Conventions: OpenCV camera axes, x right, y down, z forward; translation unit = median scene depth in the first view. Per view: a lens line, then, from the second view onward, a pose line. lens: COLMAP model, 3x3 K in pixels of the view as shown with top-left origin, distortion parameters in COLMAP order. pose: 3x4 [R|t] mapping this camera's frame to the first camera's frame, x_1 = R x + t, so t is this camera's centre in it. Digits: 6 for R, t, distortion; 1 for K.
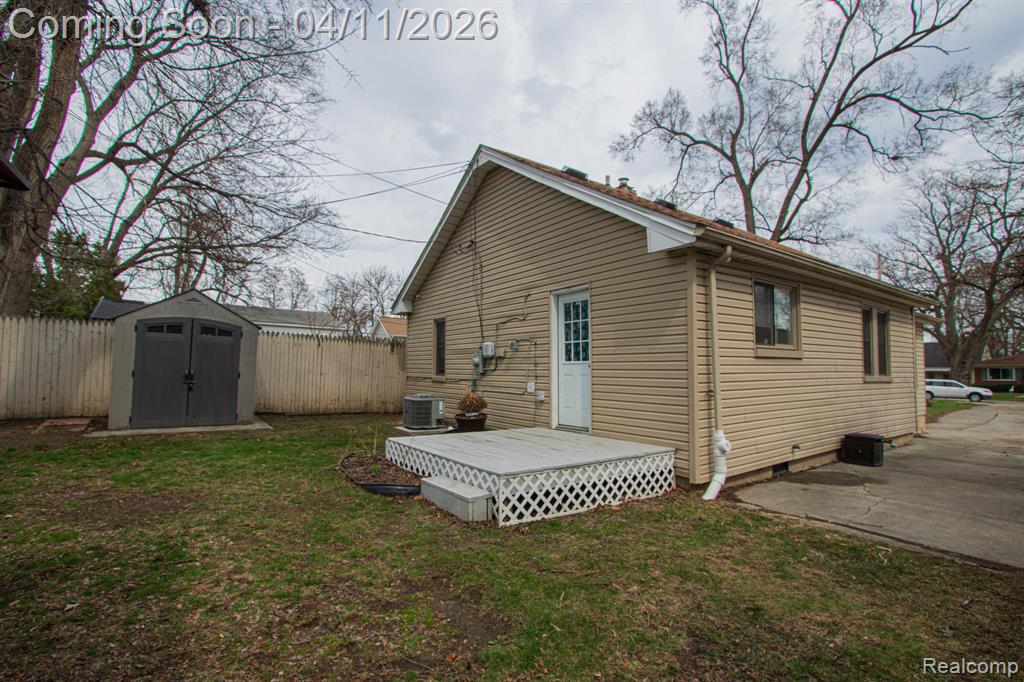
lens RADIAL K [[473.8, 0, 527.2], [0, 473.8, 351.3], [0, 0, 1]] dist [-0.016096, 0.000379]
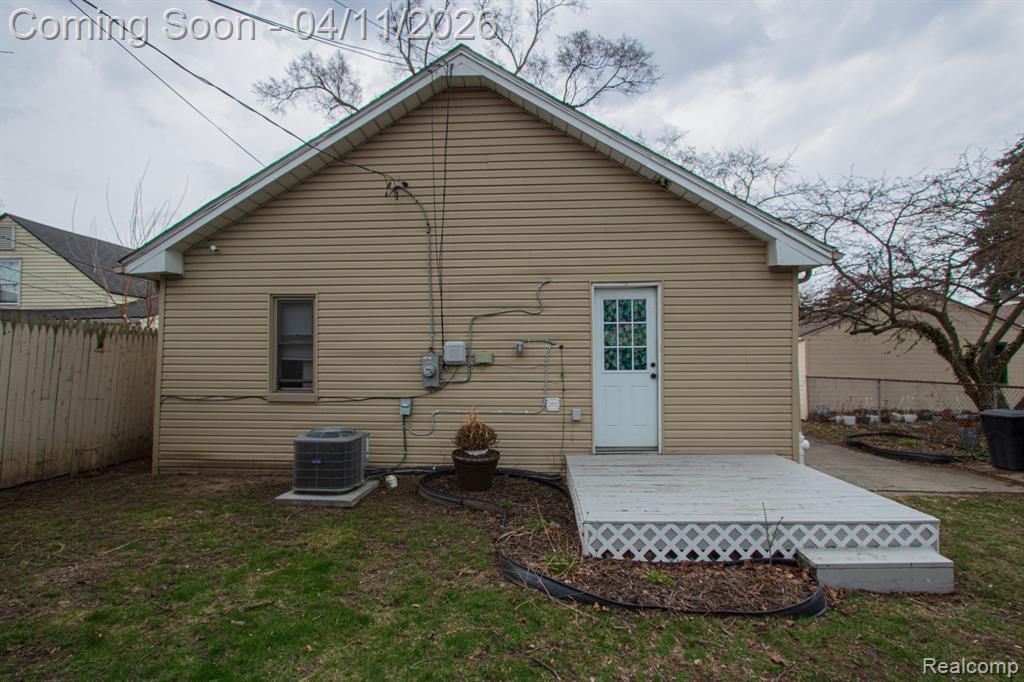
lens RADIAL K [[473.8, 0, 527.2], [0, 473.8, 351.3], [0, 0, 1]] dist [-0.016096, 0.000379]
pose [[0.636499, 0.004761, 0.771263, -0.667225], [-0.022717, 0.999663, 0.012577, -0.019526], [-0.770943, -0.025526, 0.636392, 0.603455]]
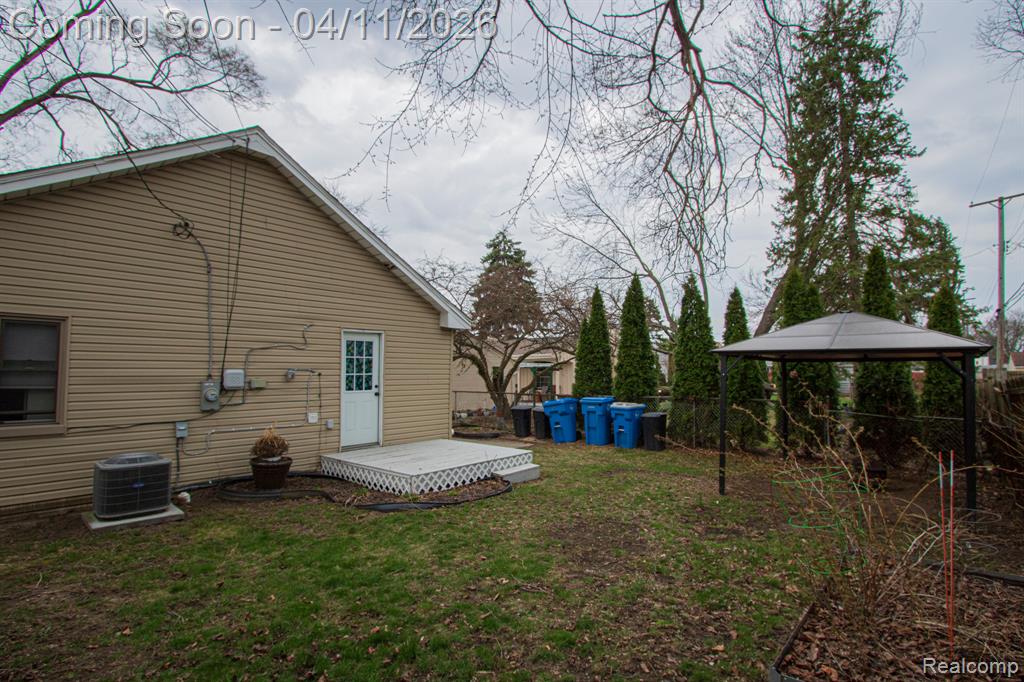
lens RADIAL K [[481.8, 0, 514.9], [0, 481.8, 355.6], [0, 0, 1]] dist [-0.015801, 0.000412]
pose [[-0.195815, 0.026098, 0.980294, -1.186242], [-0.039543, 0.998623, -0.034484, -0.041220], [-0.979843, -0.045516, -0.194513, 0.862417]]
